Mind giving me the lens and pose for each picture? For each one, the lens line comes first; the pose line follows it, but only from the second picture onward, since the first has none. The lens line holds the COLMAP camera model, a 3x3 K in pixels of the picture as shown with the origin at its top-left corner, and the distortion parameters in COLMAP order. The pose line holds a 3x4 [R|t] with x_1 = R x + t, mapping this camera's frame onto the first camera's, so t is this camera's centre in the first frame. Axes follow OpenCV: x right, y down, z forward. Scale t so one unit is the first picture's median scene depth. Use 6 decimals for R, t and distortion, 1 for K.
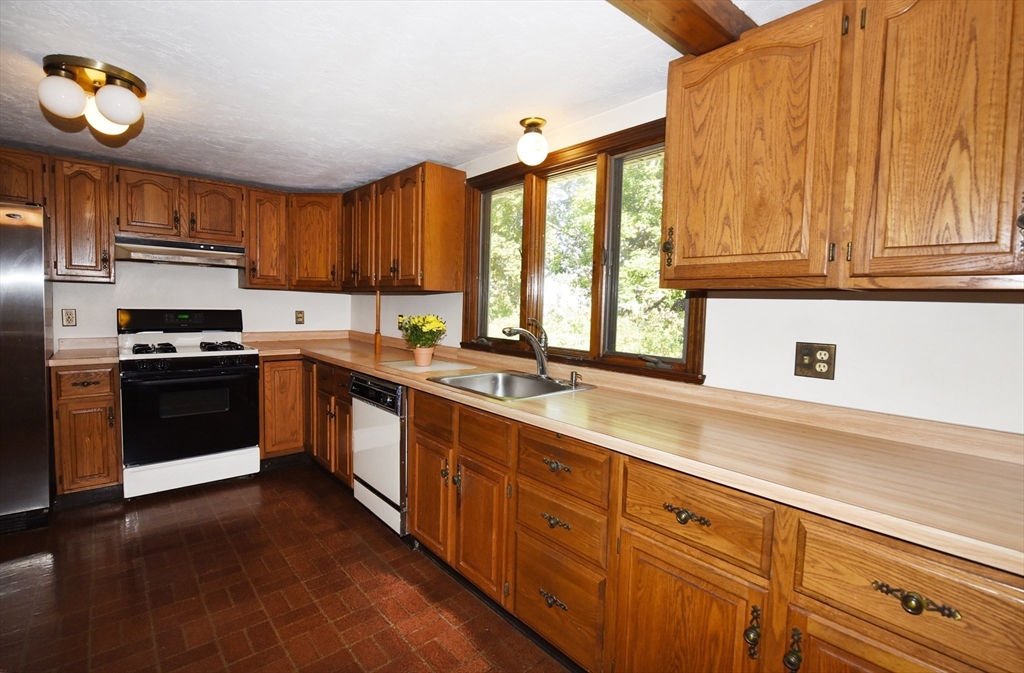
lens RADIAL K [[467.2, 0, 514.6], [0, 467.2, 331.7], [0, 0, 1]] dist [-0.013052, -0.000421]
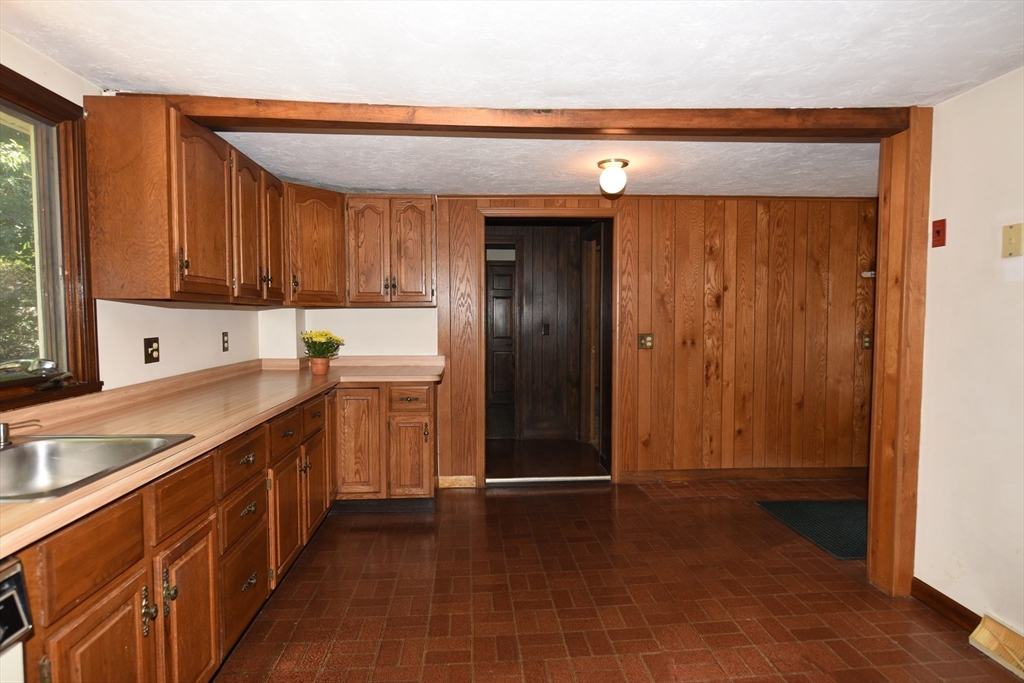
lens RADIAL K [[552.1, 0, 514.1], [0, 552.1, 341.5], [0, 0, 1]] dist [-0.003741, 0.001936]
pose [[-0.802823, -0.056831, 0.593502, -0.850303], [0.013526, 0.993455, 0.113424, -0.096680], [-0.596063, 0.099087, -0.796800, 1.172743]]
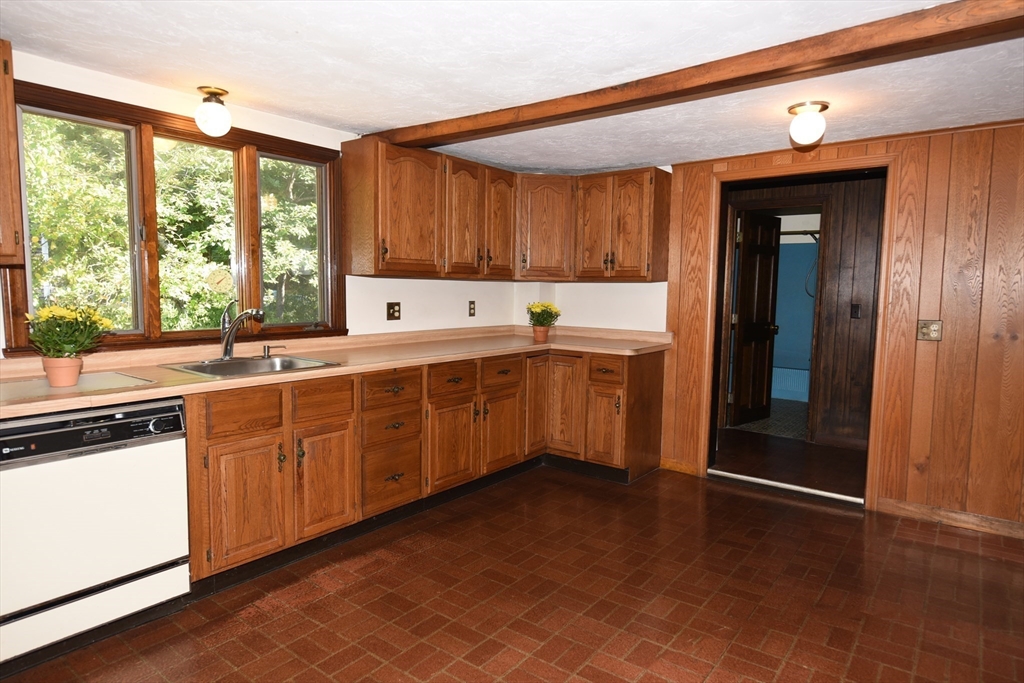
lens RADIAL K [[615.4, 0, 515.2], [0, 615.4, 341.7], [0, 0, 1]] dist [0.003173, -0.002807]
pose [[-0.197674, -0.118387, 0.973093, -1.414573], [0.038551, 0.990974, 0.128393, -0.087952], [-0.979510, 0.062894, -0.191326, 0.704837]]
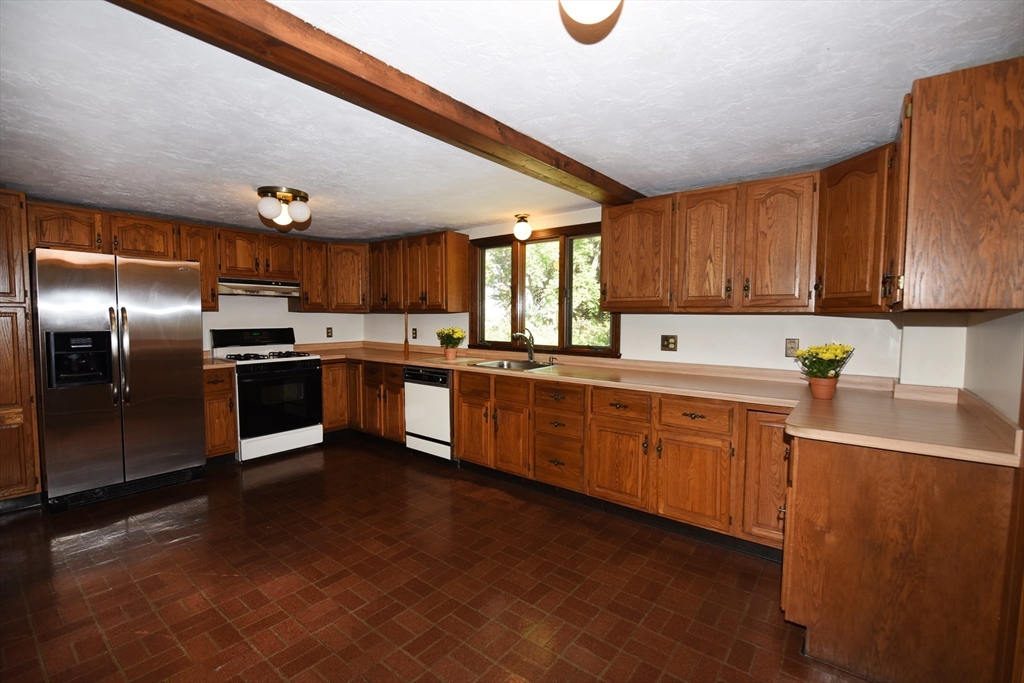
lens RADIAL K [[448.2, 0, 509.4], [0, 448.2, 342.6], [0, 0, 1]] dist [-0.010832, -0.001360]
pose [[0.984240, -0.033922, 0.173555, -0.330690], [0.033326, 0.999424, 0.006344, 0.014766], [-0.173670, -0.000460, 0.984804, -0.677808]]
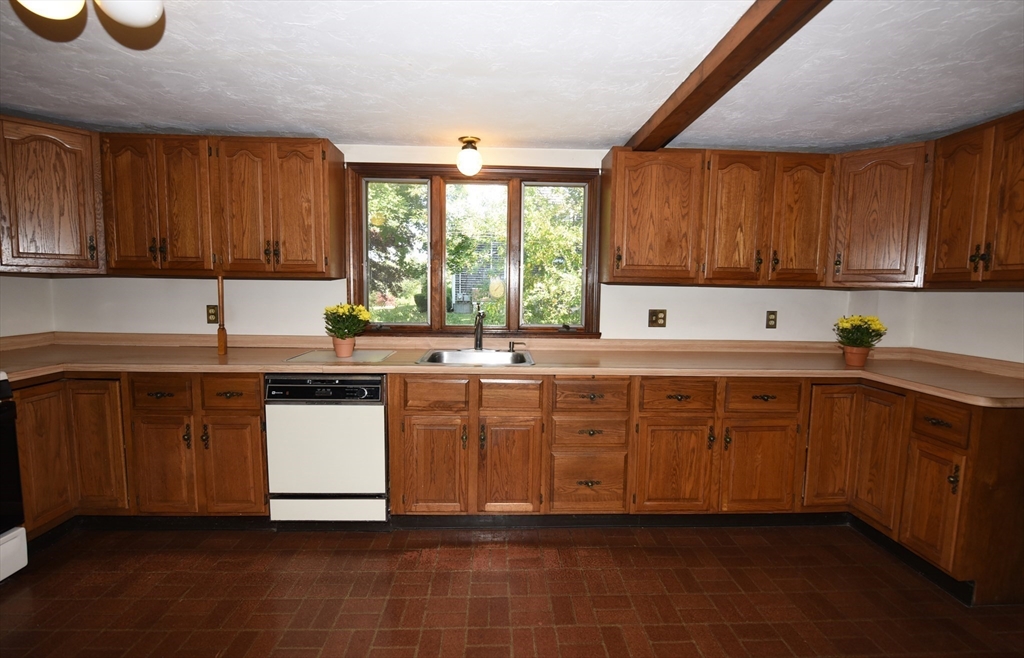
lens RADIAL K [[461.9, 0, 511.4], [0, 461.9, 328.8], [0, 0, 1]] dist [-0.009489, -0.002866]
pose [[0.631761, -0.084169, 0.770580, -0.892292], [0.048296, 0.996430, 0.069242, -0.042179], [-0.773657, -0.006529, 0.633570, 0.164223]]
